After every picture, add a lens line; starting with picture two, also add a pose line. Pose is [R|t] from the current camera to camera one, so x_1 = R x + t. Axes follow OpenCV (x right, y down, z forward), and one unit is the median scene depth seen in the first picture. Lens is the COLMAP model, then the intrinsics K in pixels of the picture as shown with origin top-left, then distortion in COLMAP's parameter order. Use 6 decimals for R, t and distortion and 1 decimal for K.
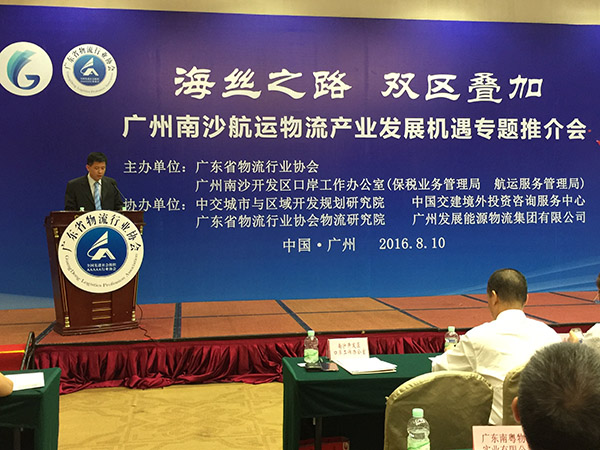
lens RADIAL K [[712.4, 0, 302.8], [0, 712.4, 222.6], [0, 0, 1]] dist [0.049167, 0.000000]
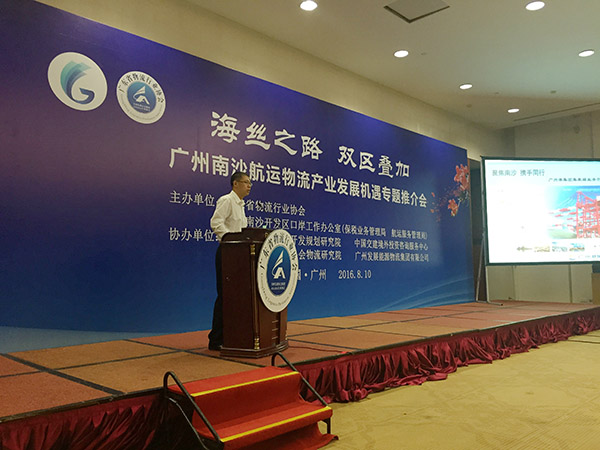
lens RADIAL K [[514.0, 0, 296.4], [0, 514.0, 223.2], [0, 0, 1]] dist [0.057909, -0.031236]
pose [[0.802569, 0.059974, 0.593537, -0.520795], [0.007357, 0.993863, -0.110373, 0.040715], [-0.596514, 0.092949, 0.797202, 0.301701]]
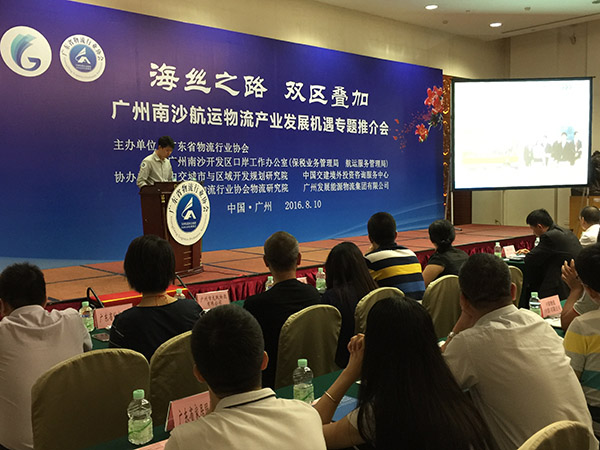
lens RADIAL K [[627.0, 0, 300.2], [0, 627.0, 224.3], [0, 0, 1]] dist [0.037144, 0.000000]
pose [[0.835355, -0.040409, 0.548223, -0.547817], [0.015407, 0.998624, 0.050131, 0.005681], [-0.549494, -0.033431, 0.834828, -0.034384]]
